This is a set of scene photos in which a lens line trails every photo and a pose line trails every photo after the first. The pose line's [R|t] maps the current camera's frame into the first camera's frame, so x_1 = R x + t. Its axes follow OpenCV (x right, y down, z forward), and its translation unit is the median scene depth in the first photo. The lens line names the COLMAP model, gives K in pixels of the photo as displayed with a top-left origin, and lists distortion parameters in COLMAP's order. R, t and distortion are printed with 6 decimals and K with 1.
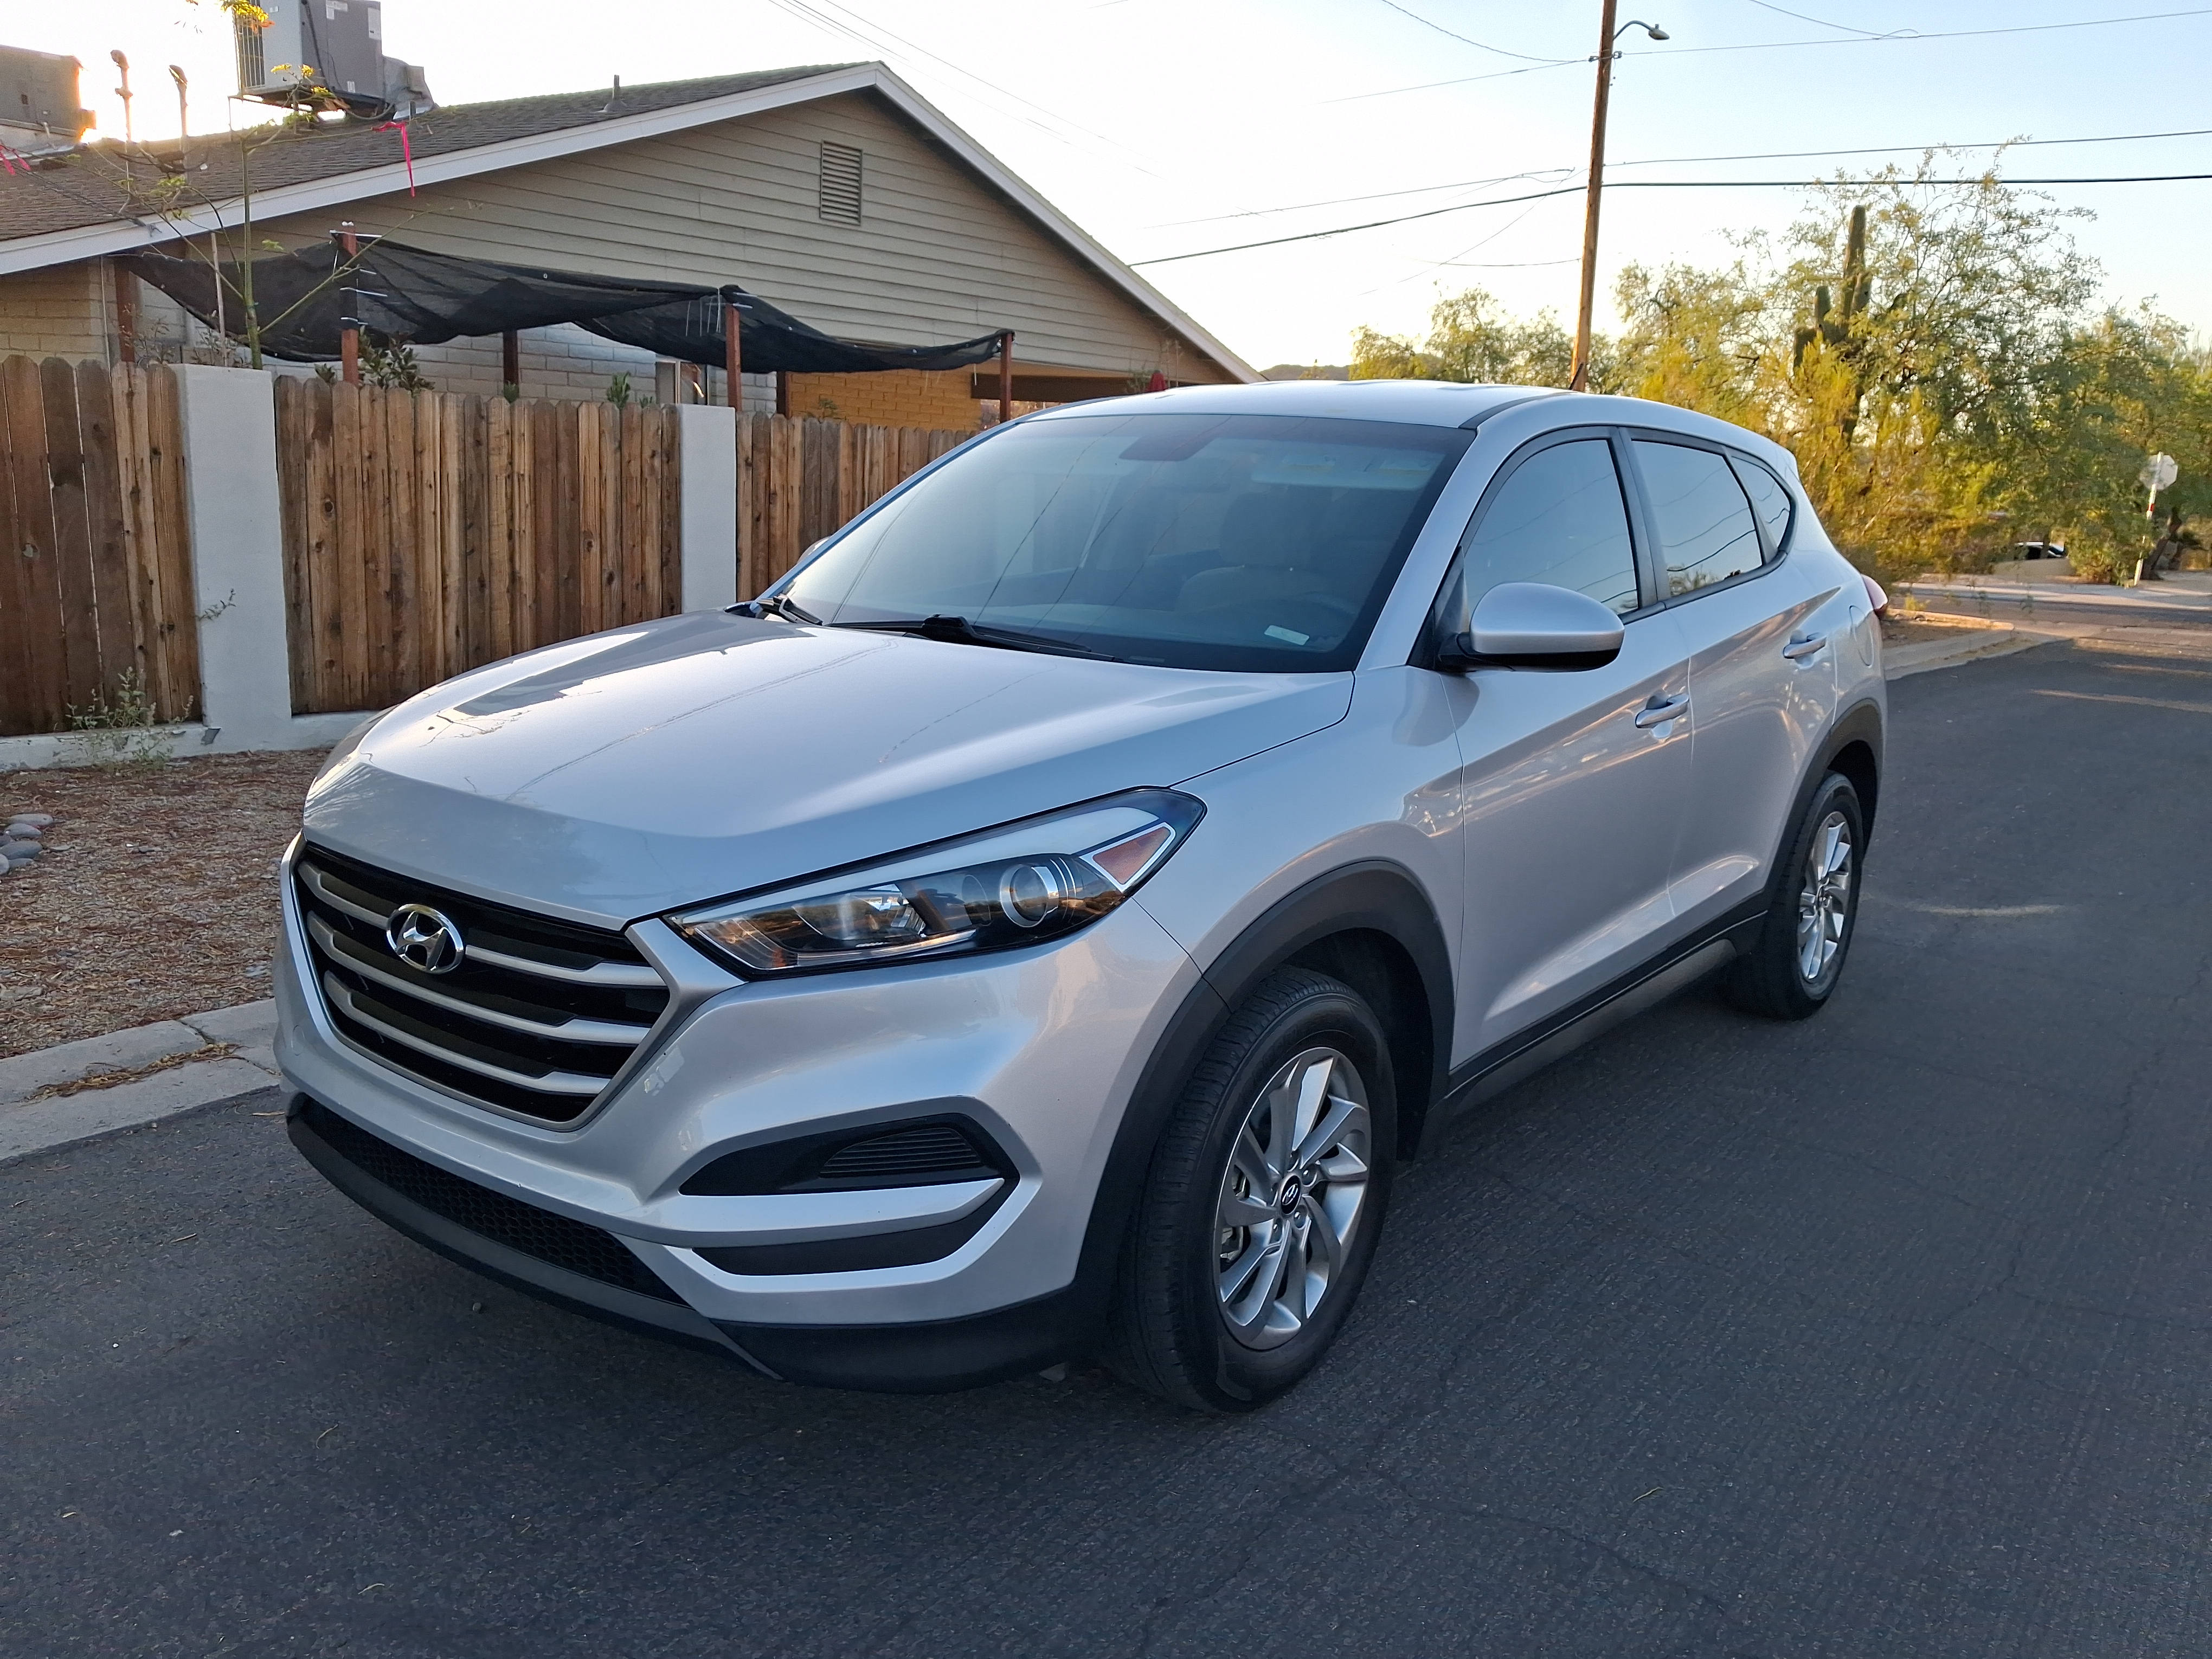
lens RADIAL K [[1782.4, 0, 1133.0], [0, 1782.4, 836.9], [0, 0, 1]] dist [-0.000543, -0.014750]
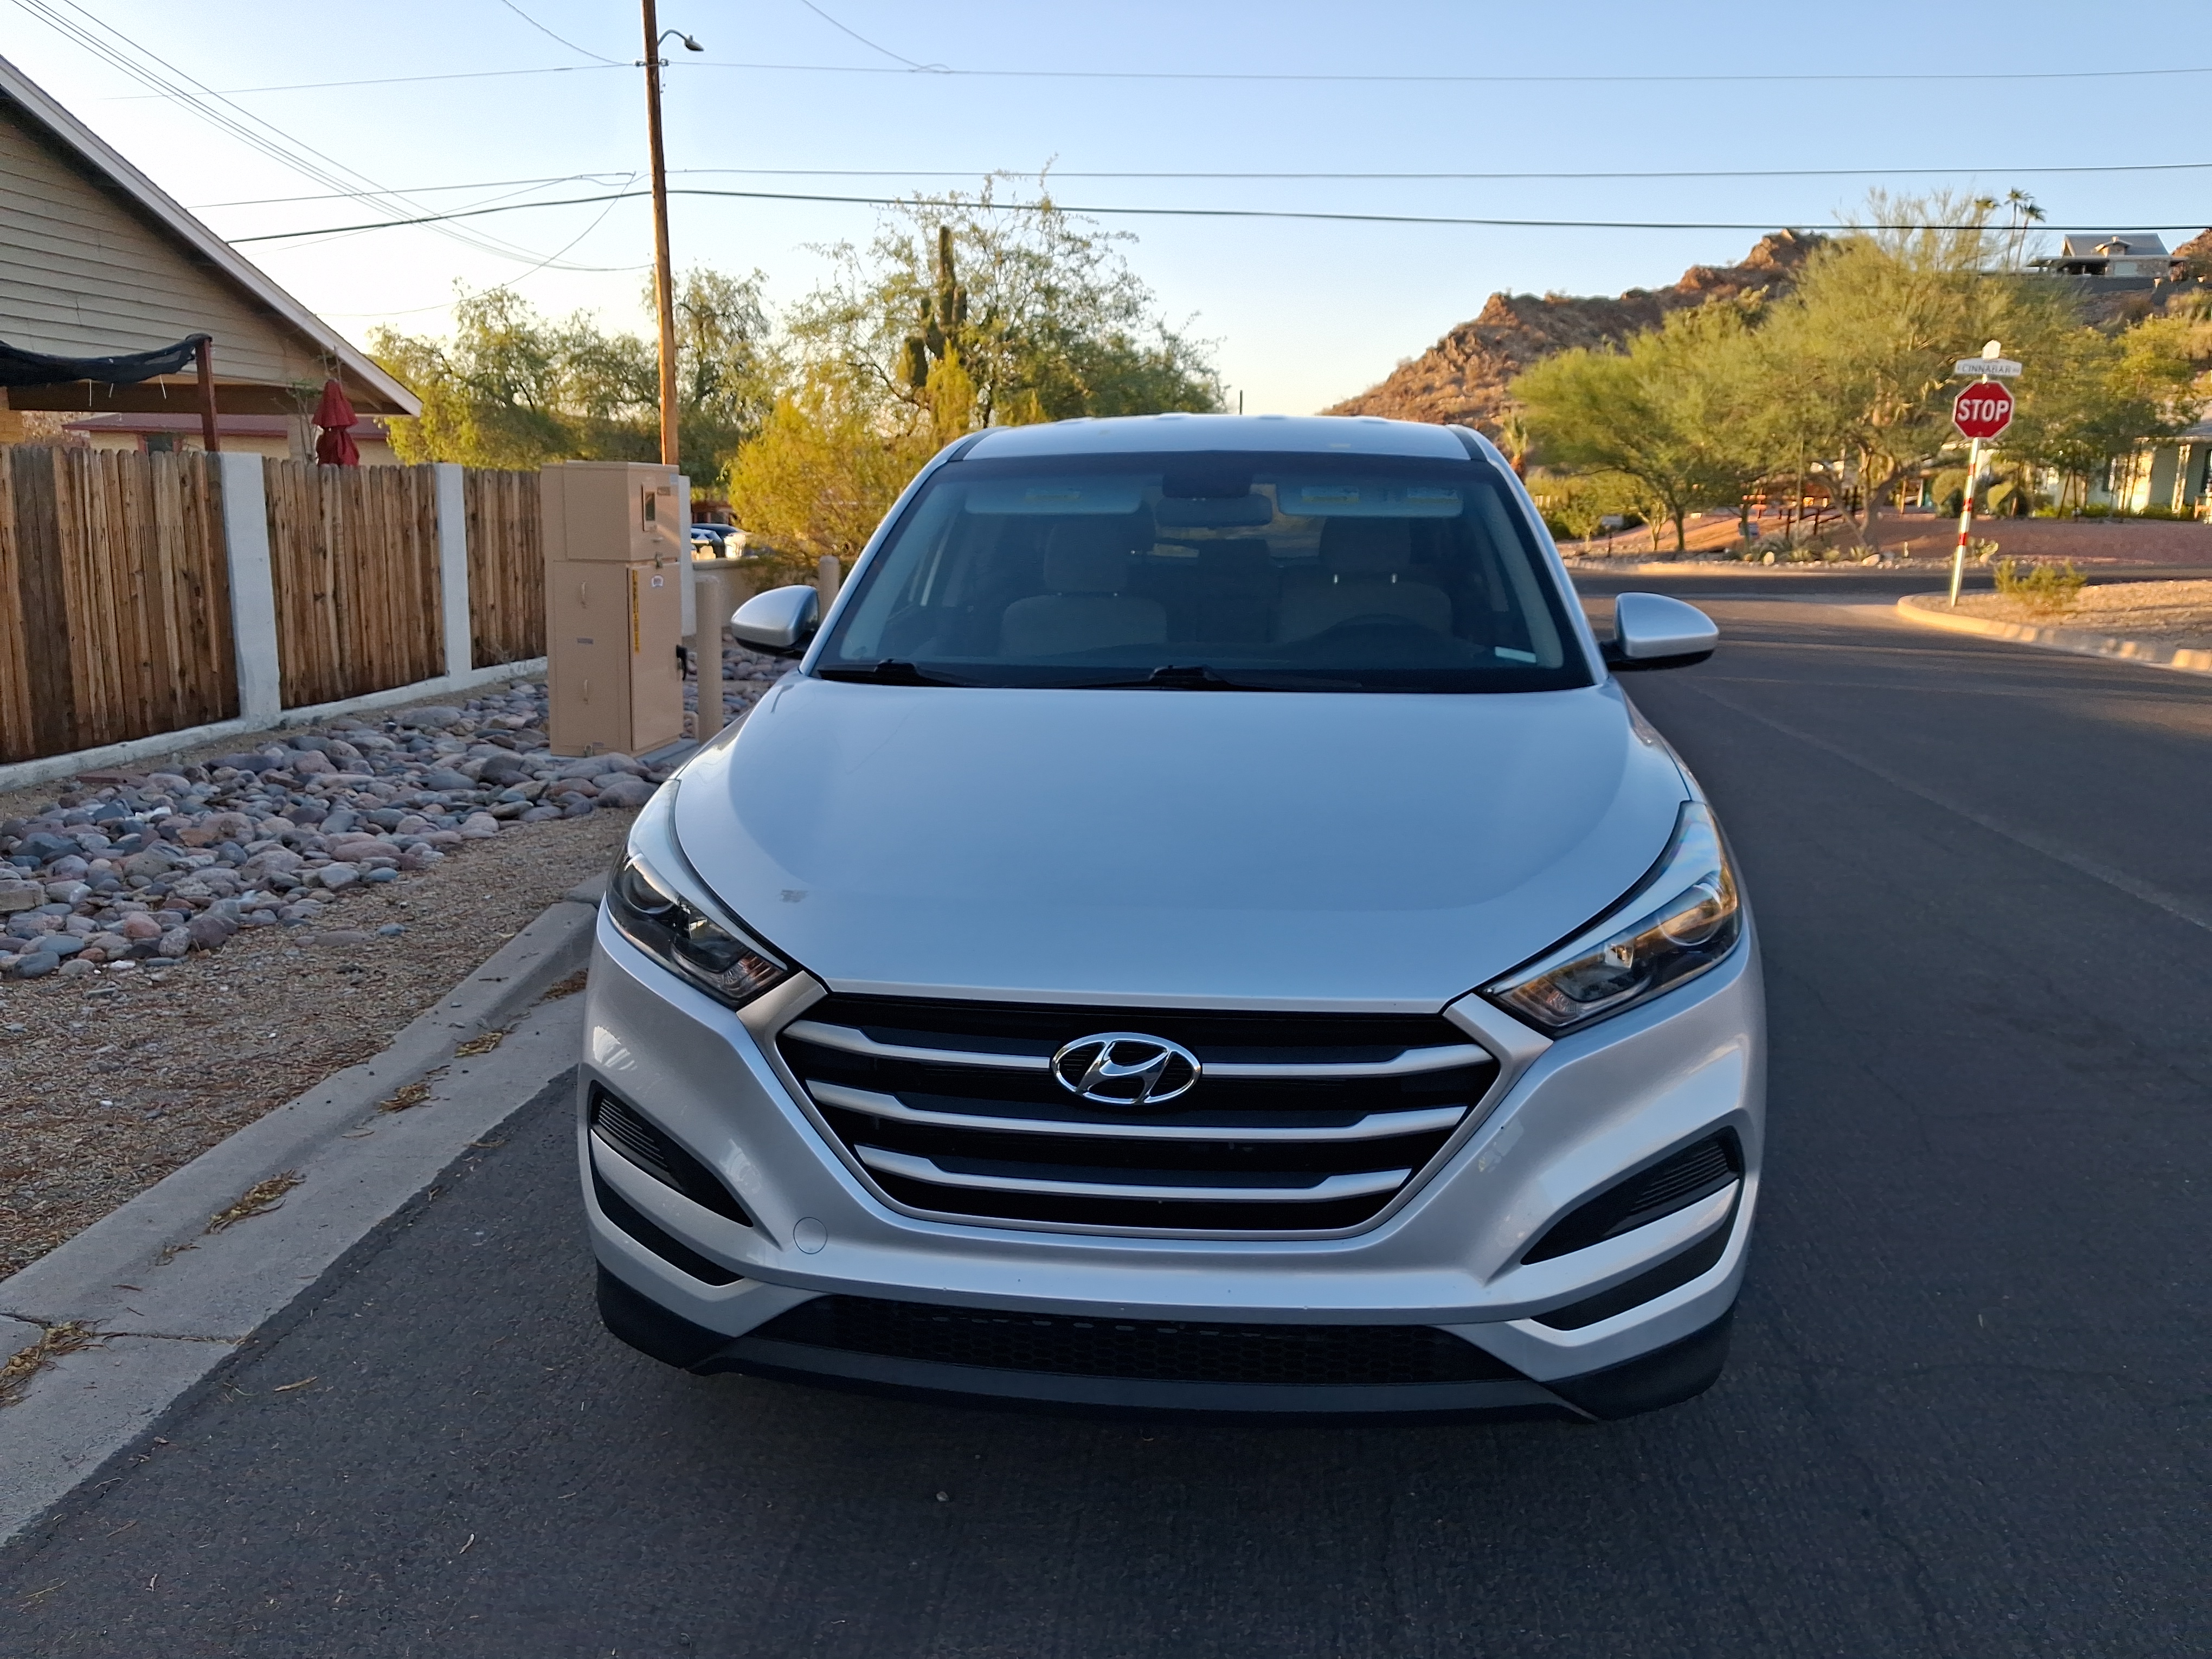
lens RADIAL K [[1792.3, 0, 1106.0], [0, 1792.3, 829.5], [0, 0, 1]] dist [-0.003258, -0.009388]
pose [[0.856266, -0.124793, 0.501234, -0.588286], [0.127538, 0.991411, 0.028957, -0.062232], [-0.500543, 0.039132, 0.864827, 0.157999]]
